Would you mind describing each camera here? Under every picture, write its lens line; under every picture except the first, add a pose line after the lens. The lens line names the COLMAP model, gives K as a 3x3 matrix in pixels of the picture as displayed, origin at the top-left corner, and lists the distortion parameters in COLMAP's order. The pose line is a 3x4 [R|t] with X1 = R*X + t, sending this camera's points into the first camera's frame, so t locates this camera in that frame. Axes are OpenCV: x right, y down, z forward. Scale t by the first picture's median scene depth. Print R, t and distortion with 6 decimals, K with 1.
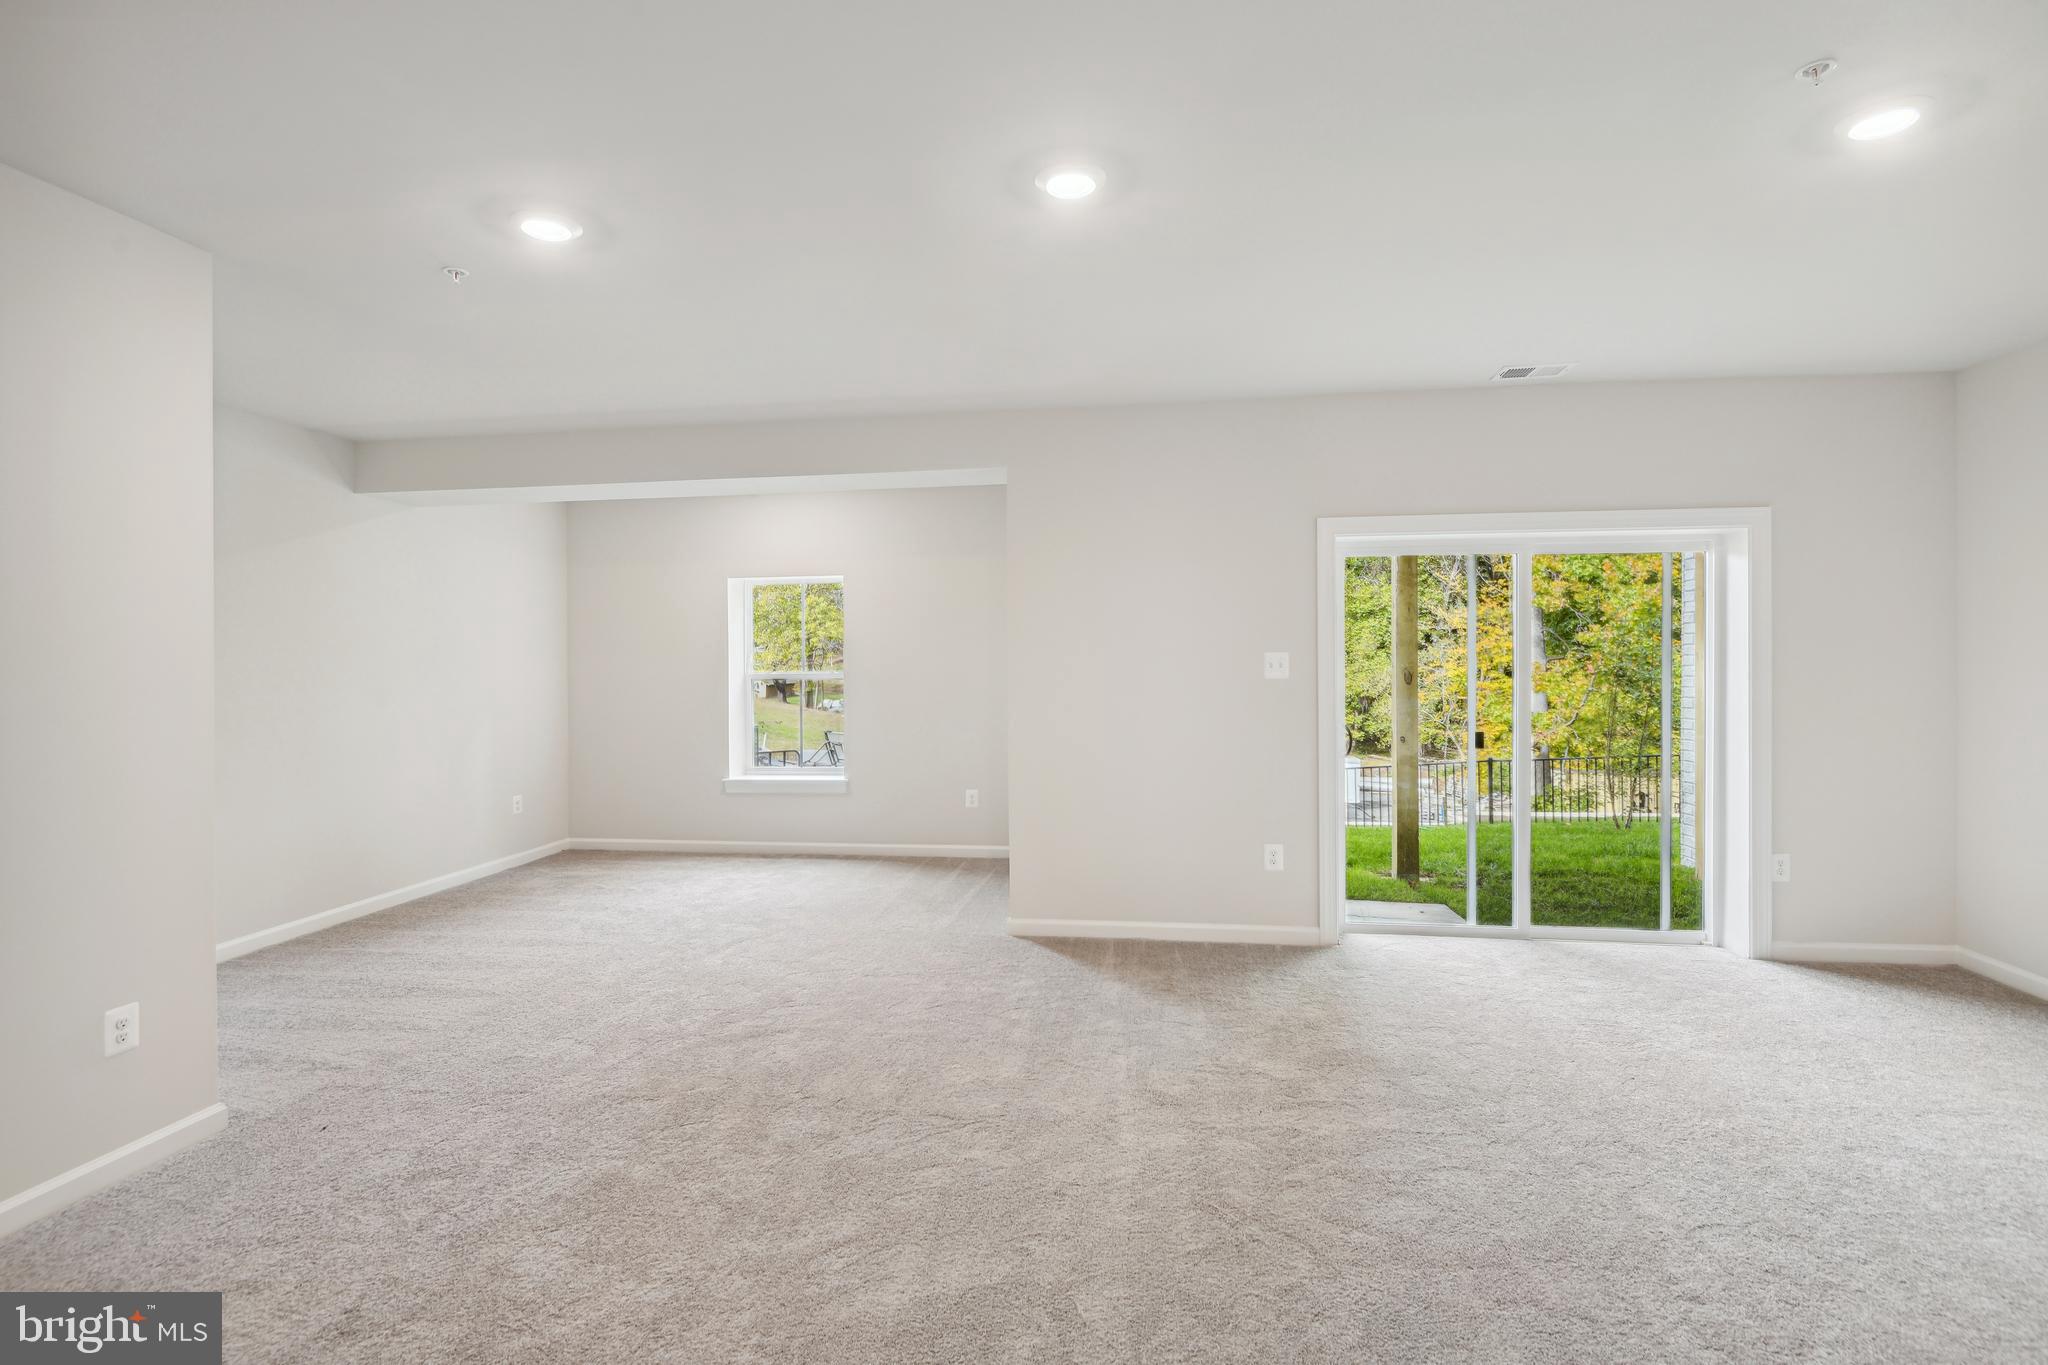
lens RADIAL K [[940.7, 0, 1015.0], [0, 940.7, 676.7], [0, 0, 1]] dist [0.027764, 0.000512]
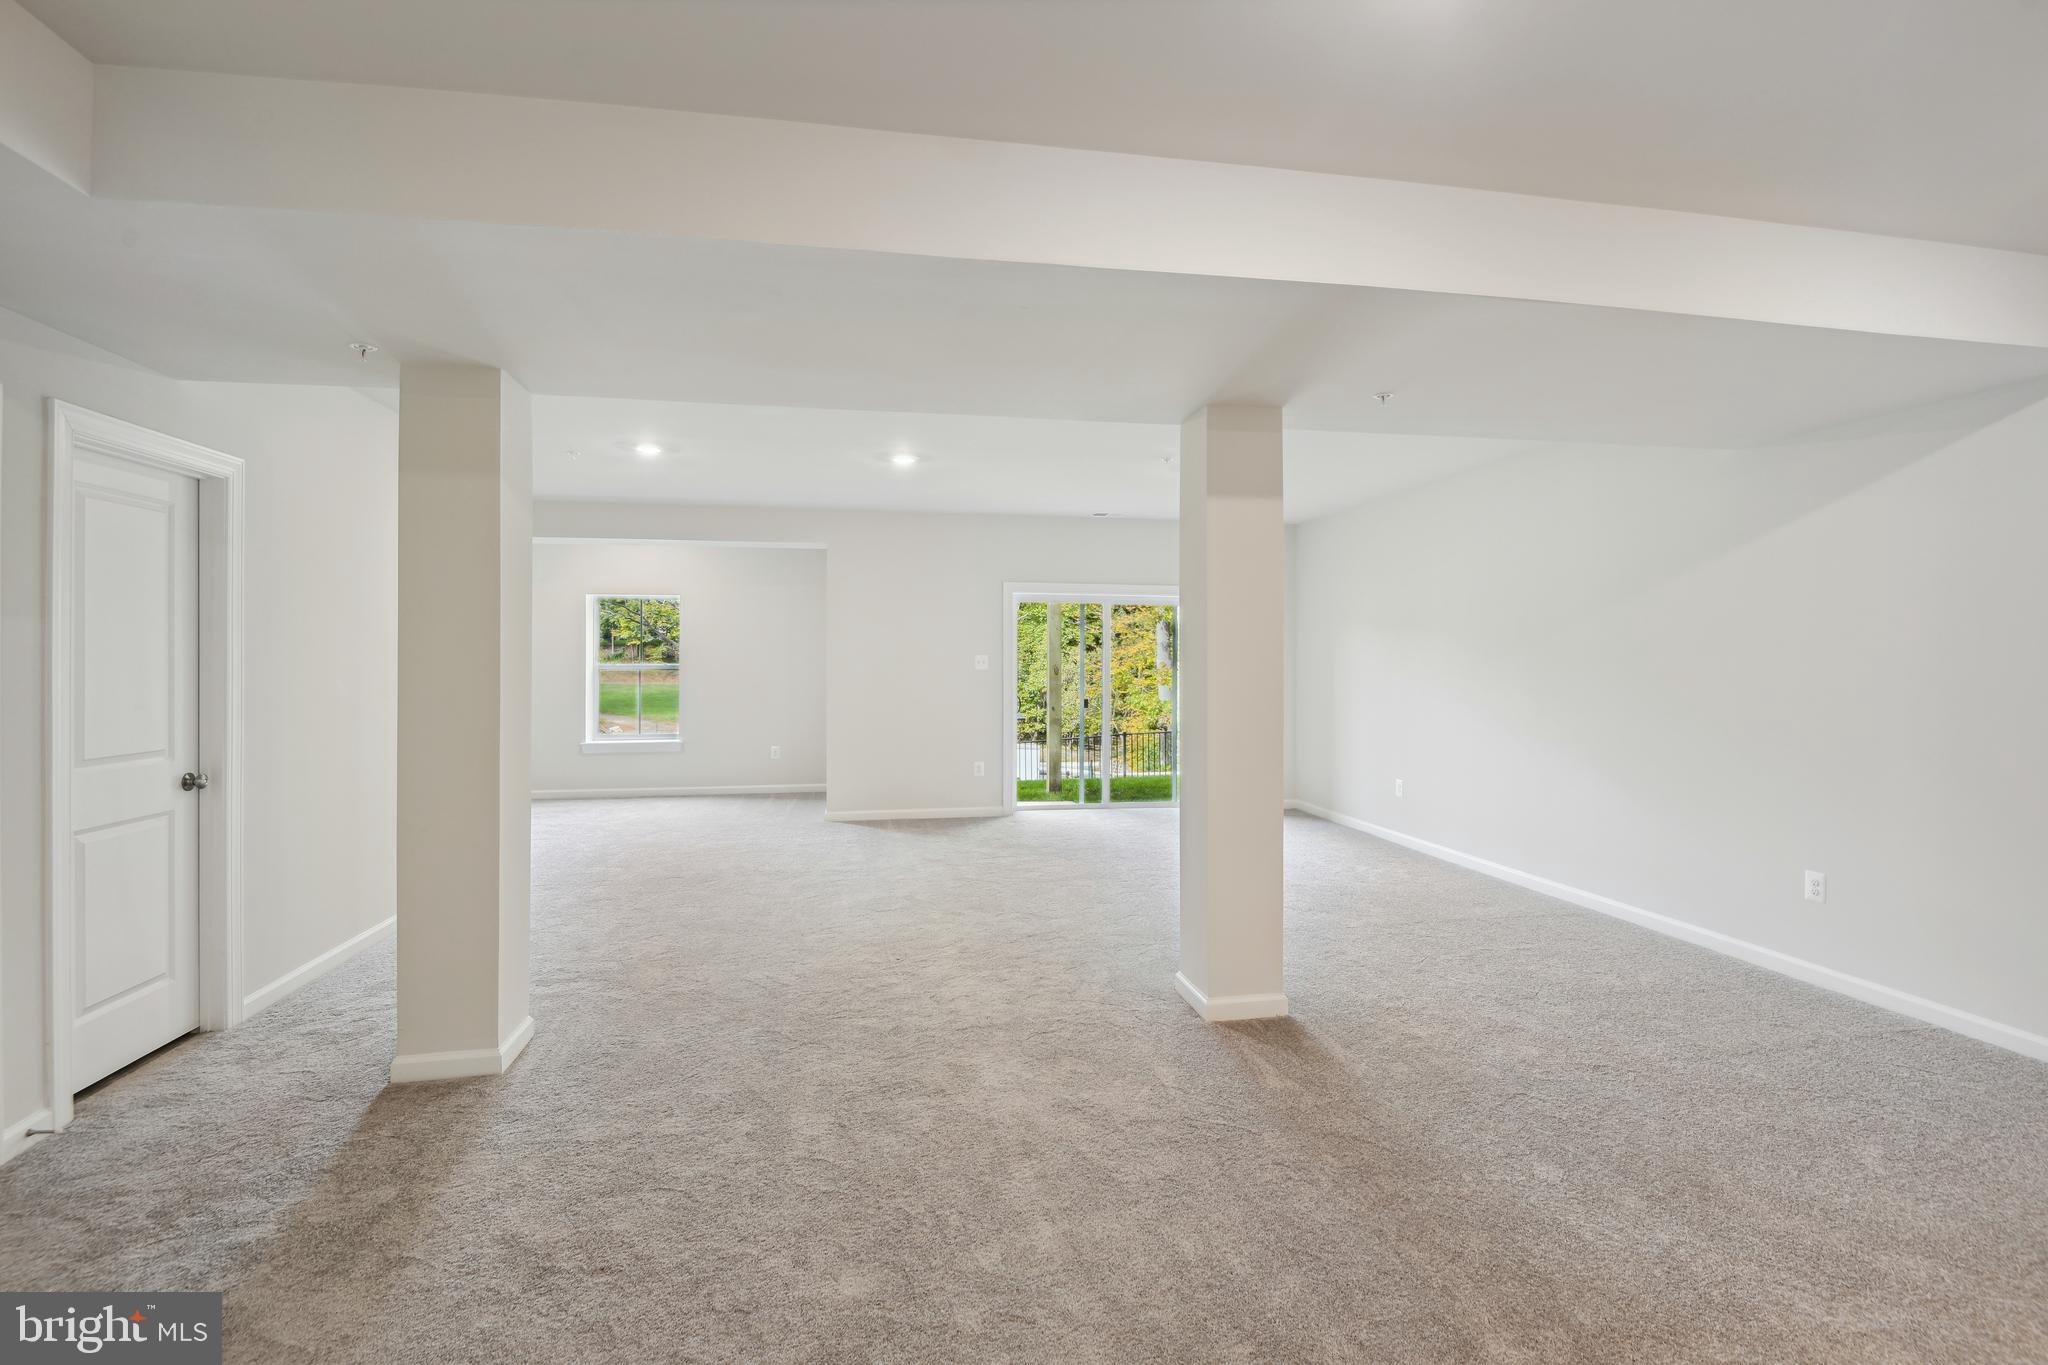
lens RADIAL K [[940.7, 0, 1023.4], [0, 940.7, 674.1], [0, 0, 1]] dist [0.027764, 0.000512]
pose [[0.947004, 0.005695, 0.321173, -0.188570], [-0.006002, 0.999982, -0.000033, 0.008829], [-0.321167, -0.001897, 0.947021, -0.613187]]
